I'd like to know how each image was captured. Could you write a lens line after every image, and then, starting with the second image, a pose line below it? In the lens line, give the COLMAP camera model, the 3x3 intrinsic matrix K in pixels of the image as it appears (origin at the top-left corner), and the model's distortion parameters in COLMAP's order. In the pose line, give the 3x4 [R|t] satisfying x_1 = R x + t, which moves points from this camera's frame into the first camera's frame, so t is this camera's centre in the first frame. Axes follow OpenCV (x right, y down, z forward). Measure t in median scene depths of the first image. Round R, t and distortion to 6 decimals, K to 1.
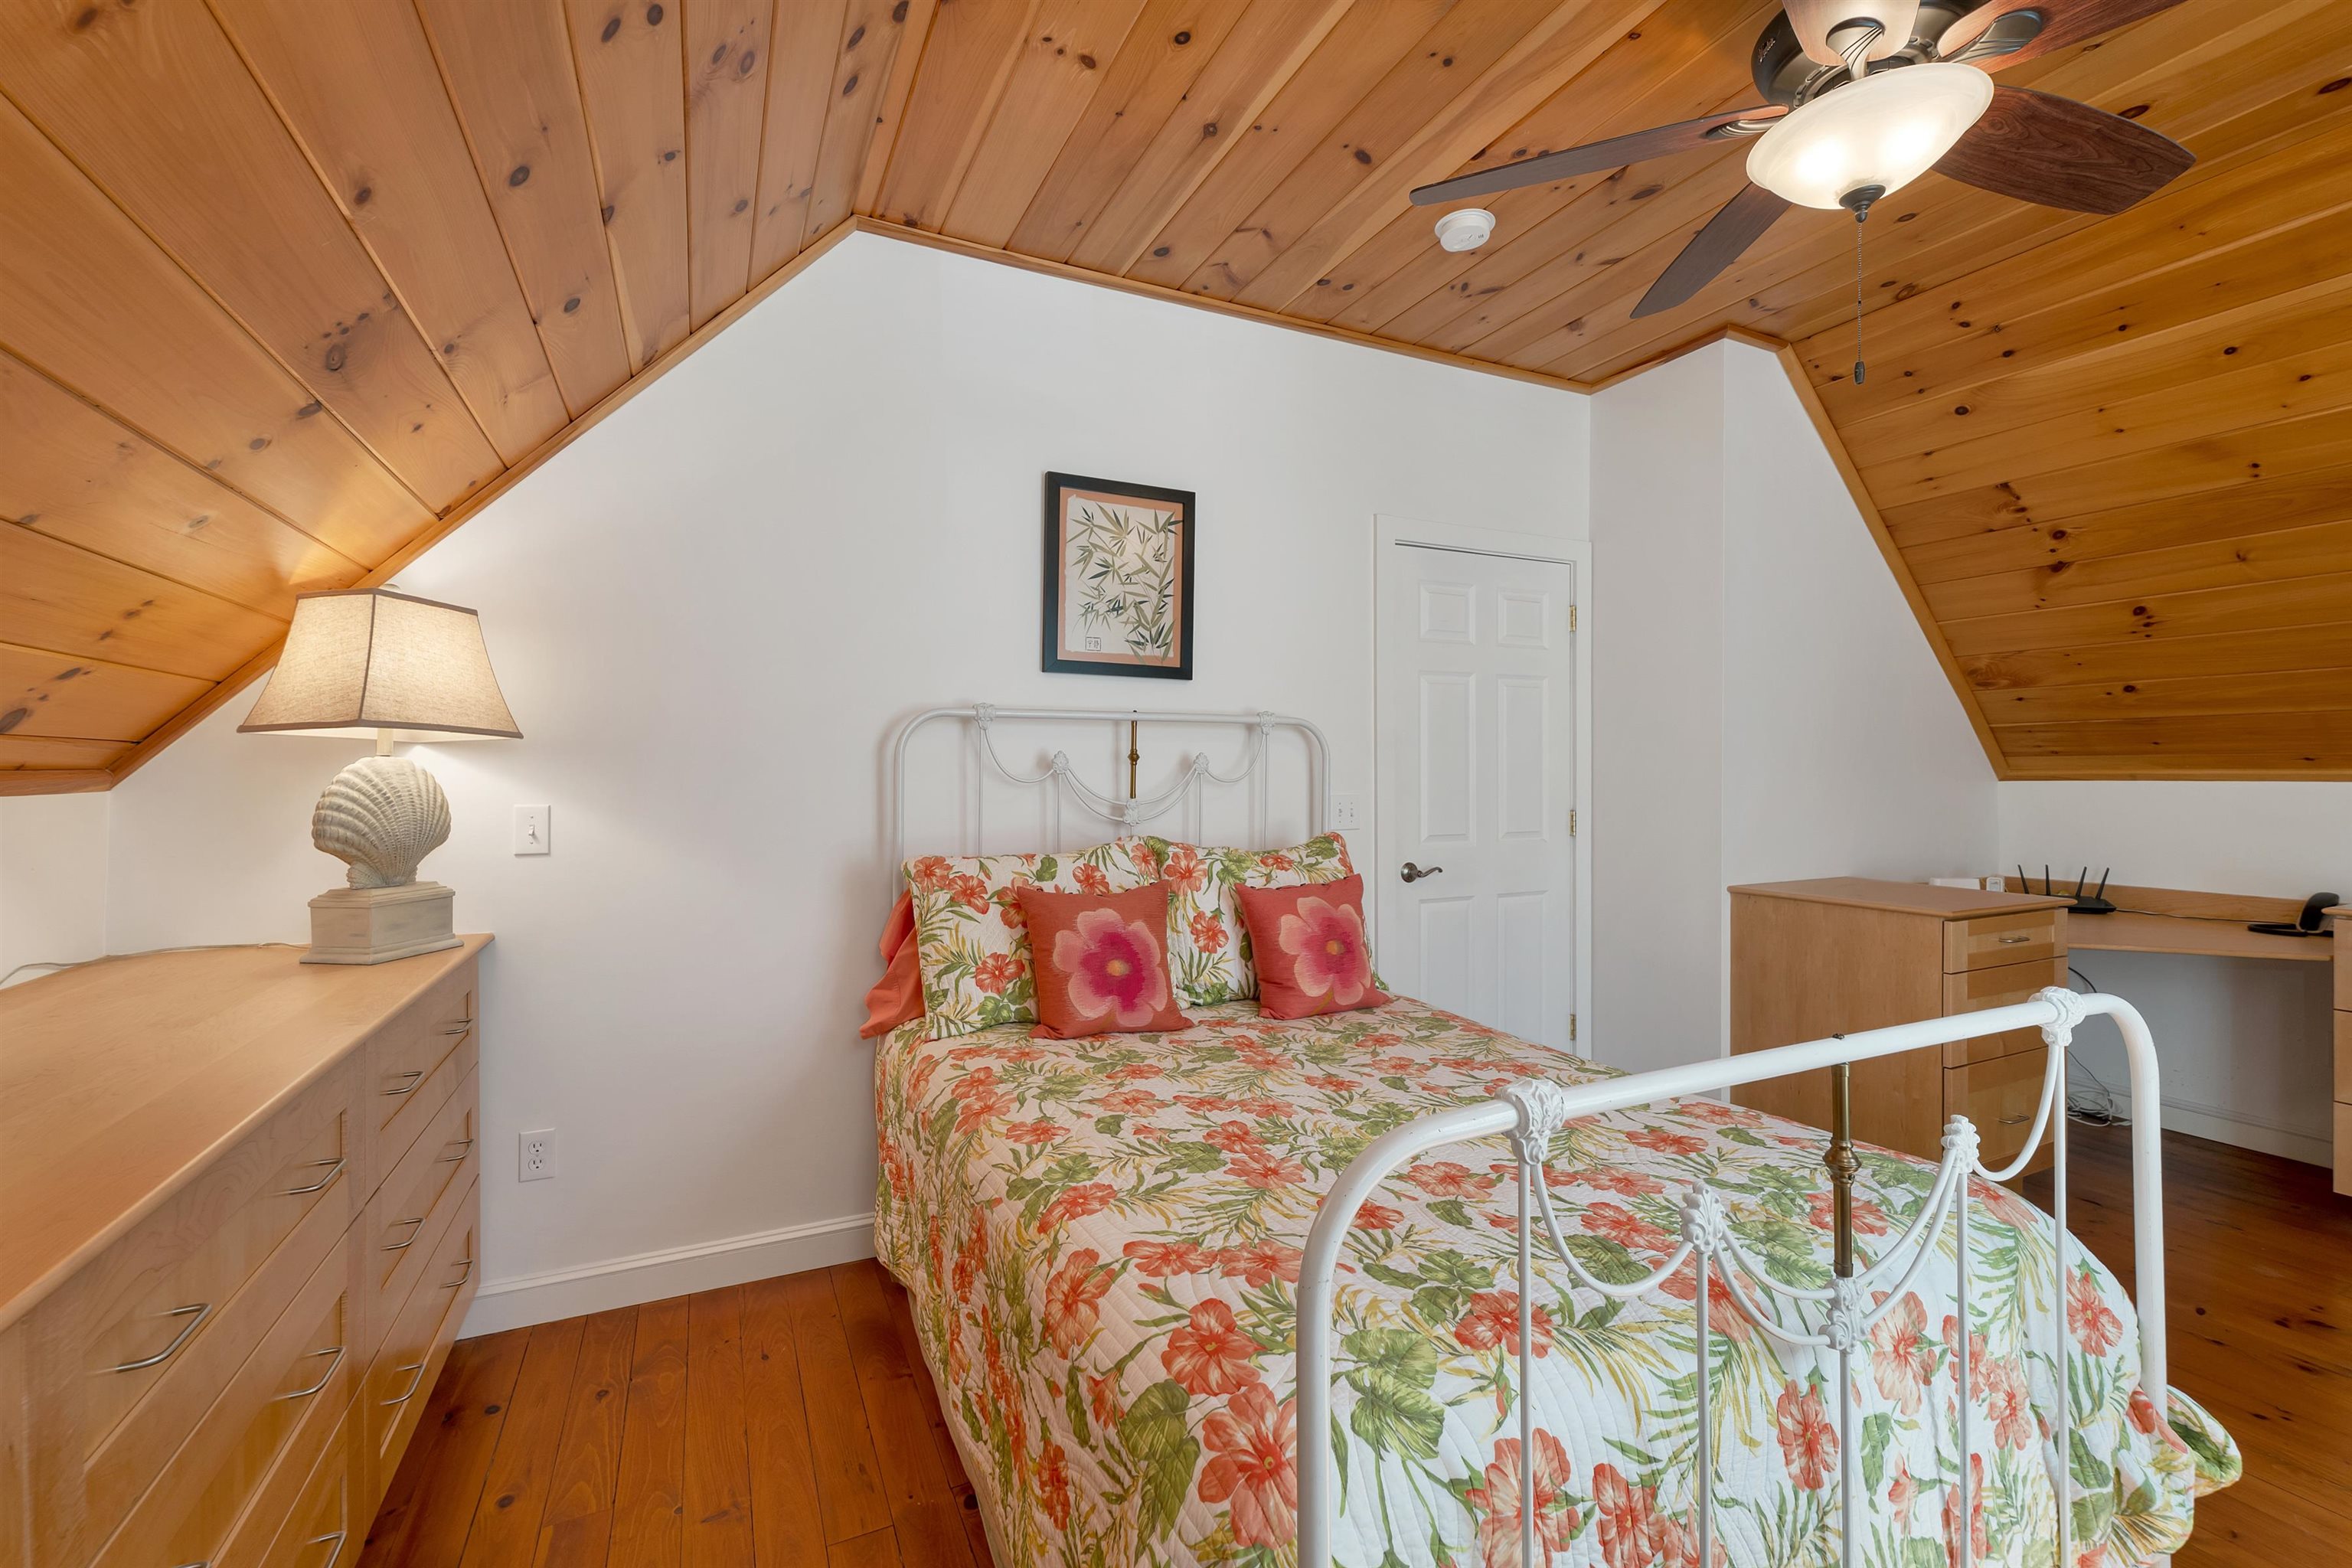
lens RADIAL K [[980.0, 0, 1160.3], [0, 980.0, 769.6], [0, 0, 1]] dist [-0.000198, -0.000365]
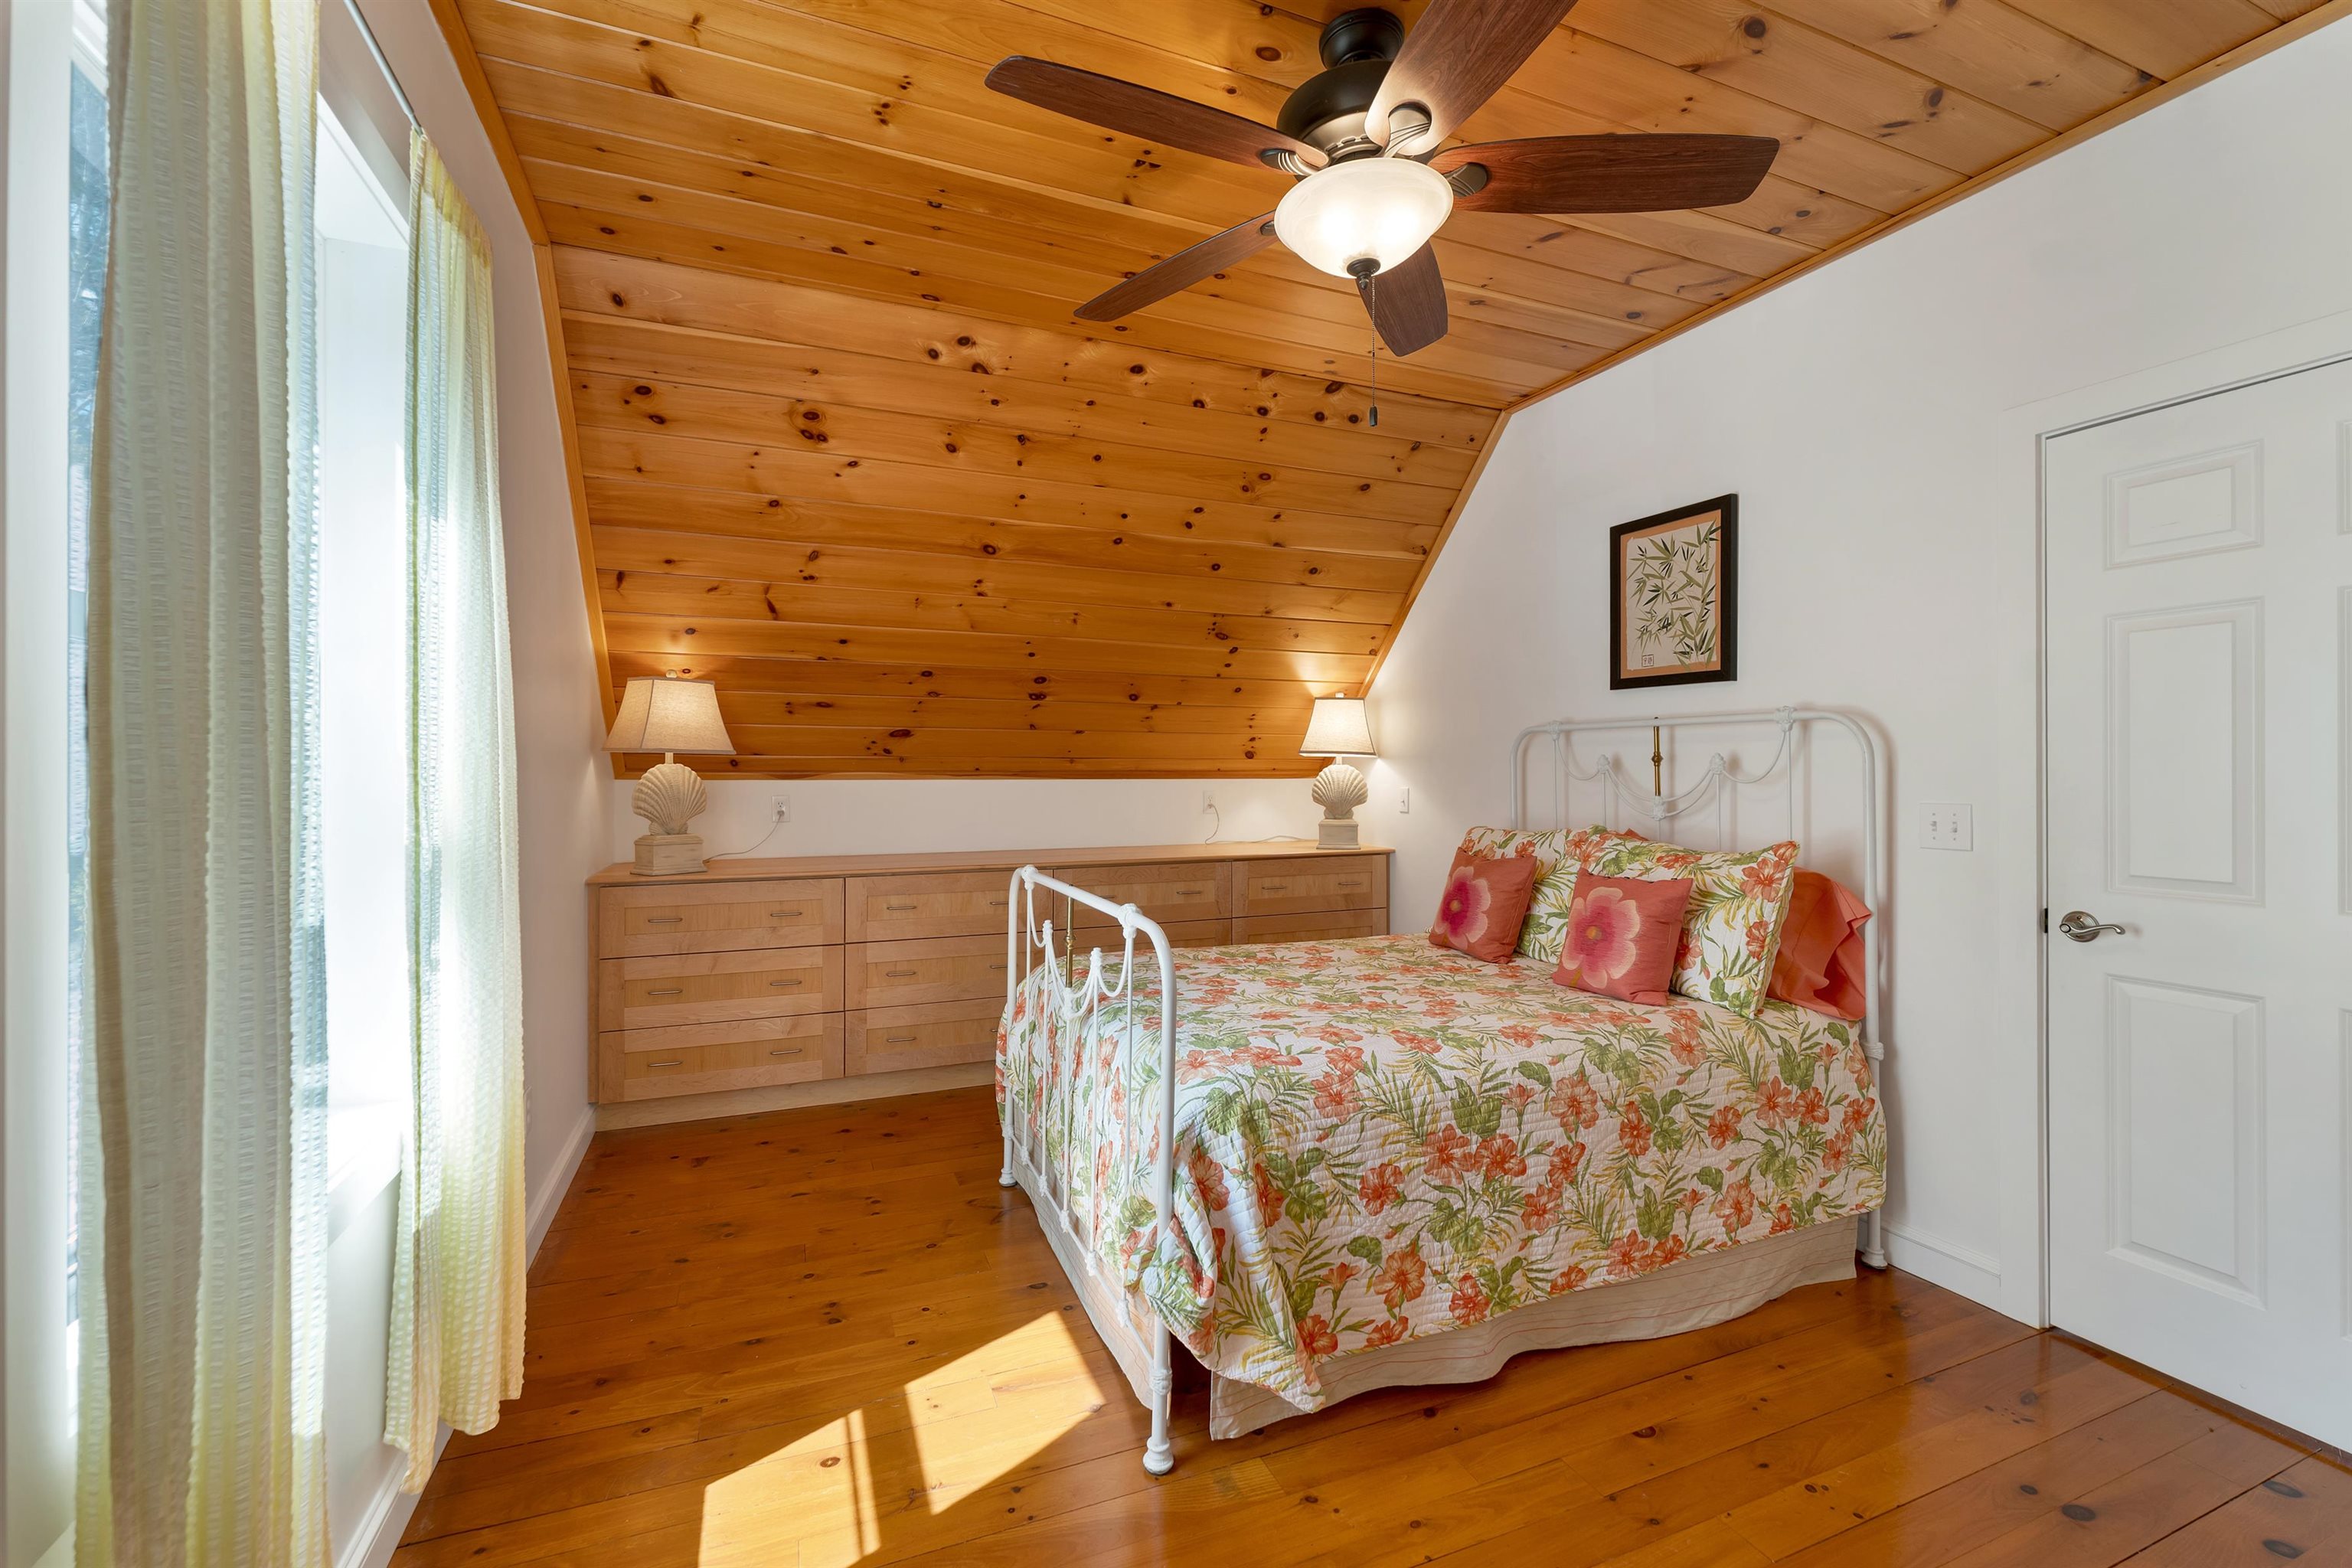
lens RADIAL K [[980.0, 0, 1177.4], [0, 980.0, 766.1], [0, 0, 1]] dist [-0.000198, -0.000365]
pose [[-0.037566, -0.001985, -0.999292, 1.091757], [0.004335, 0.999988, -0.002149, -0.003403], [0.999285, -0.004412, -0.037557, 0.480506]]
